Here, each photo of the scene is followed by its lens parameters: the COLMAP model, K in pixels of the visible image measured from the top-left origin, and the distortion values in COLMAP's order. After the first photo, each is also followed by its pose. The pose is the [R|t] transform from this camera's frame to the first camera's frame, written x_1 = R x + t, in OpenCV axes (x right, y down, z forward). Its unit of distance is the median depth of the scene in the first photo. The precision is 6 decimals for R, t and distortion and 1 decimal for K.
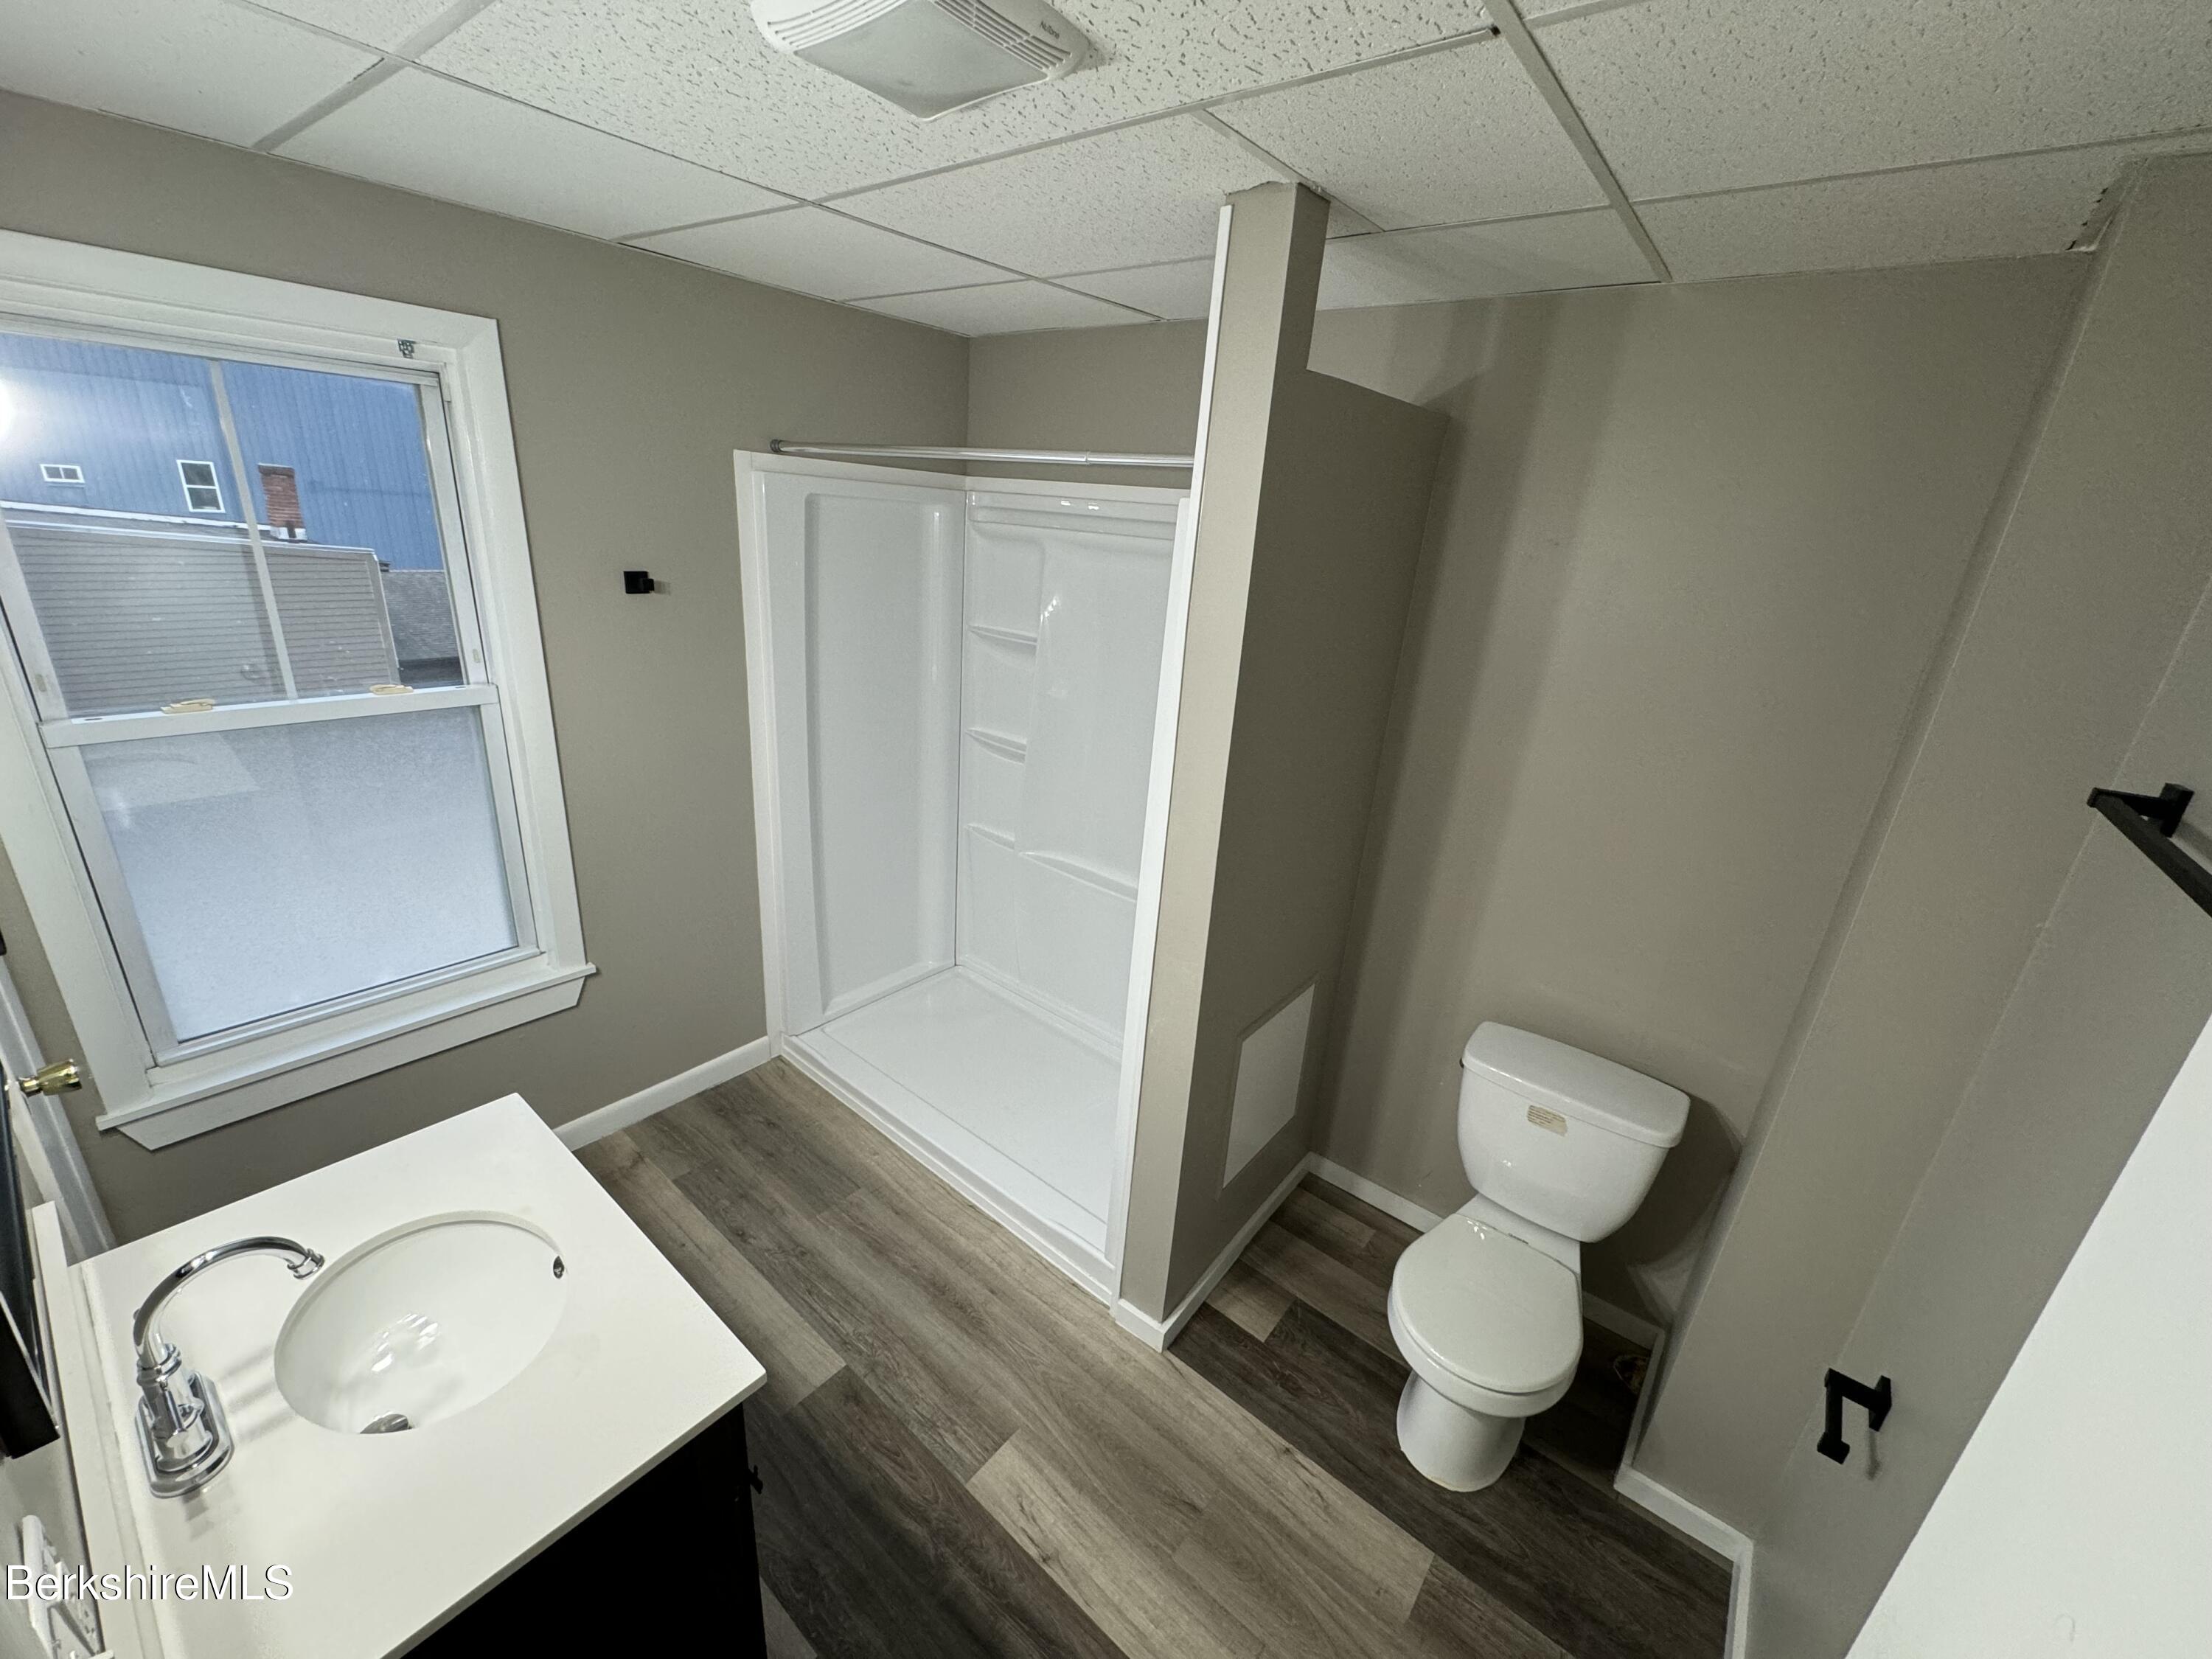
lens RADIAL K [[878.8, 0, 1106.7], [0, 878.8, 825.6], [0, 0, 1]] dist [0.002234, -0.000081]
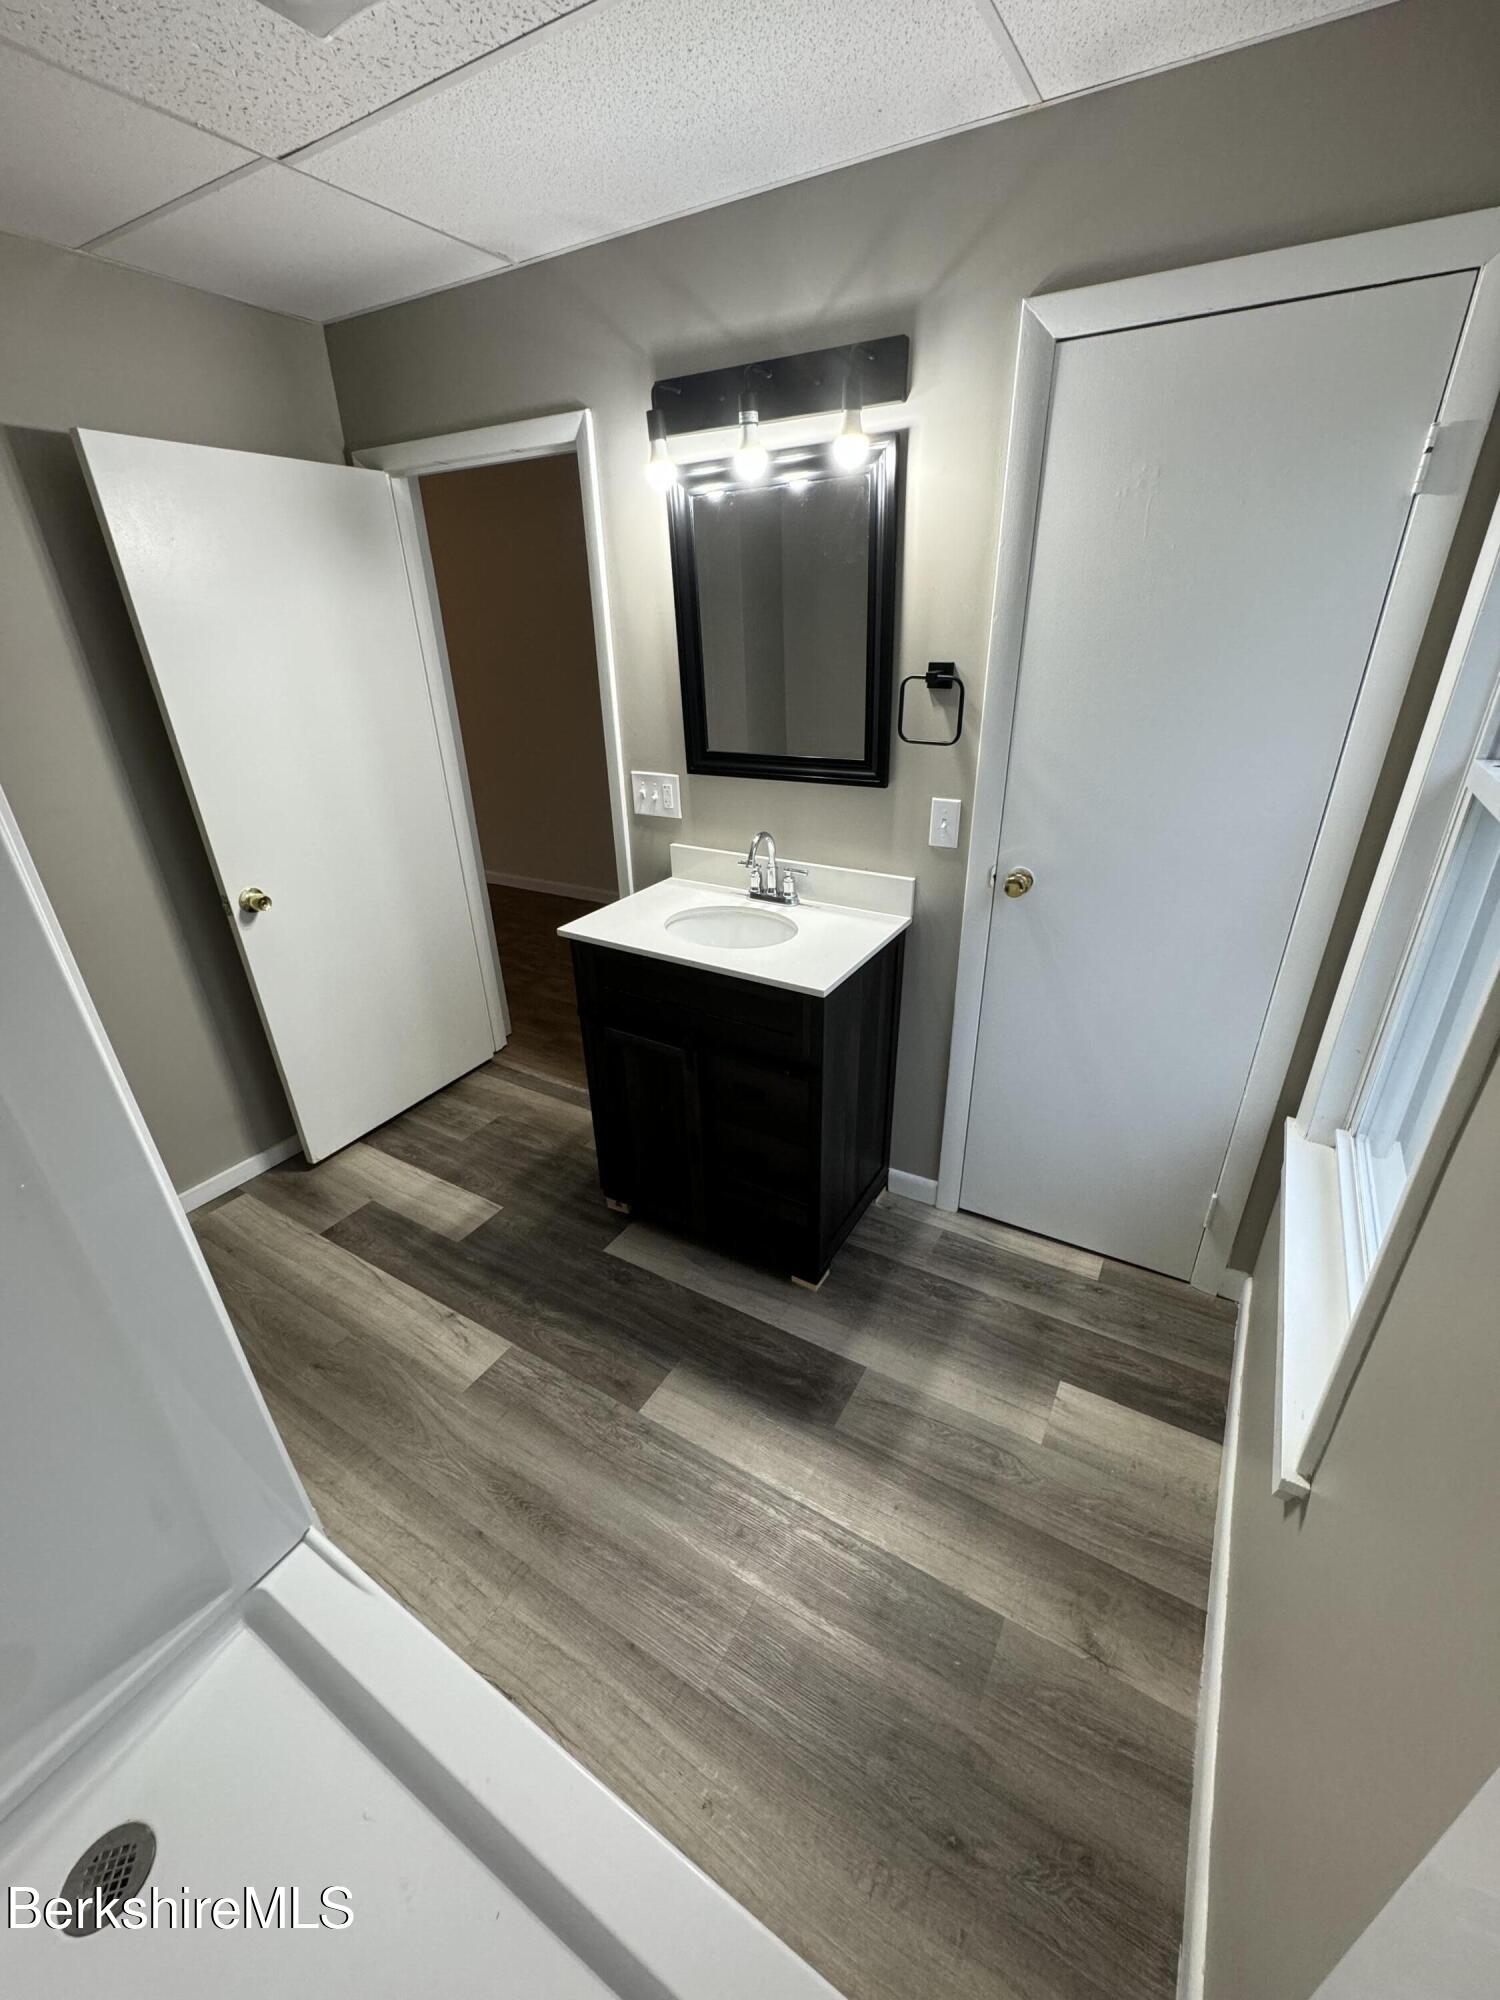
lens RADIAL K [[794.6, 0, 757.5], [0, 794.6, 1000.5], [0, 0, 1]] dist [0.002234, -0.000081]
pose [[-0.988998, 0.015210, -0.147148, -0.325463], [-0.093390, 0.707229, 0.700789, -0.368029], [0.114726, 0.706820, -0.698028, 1.403715]]
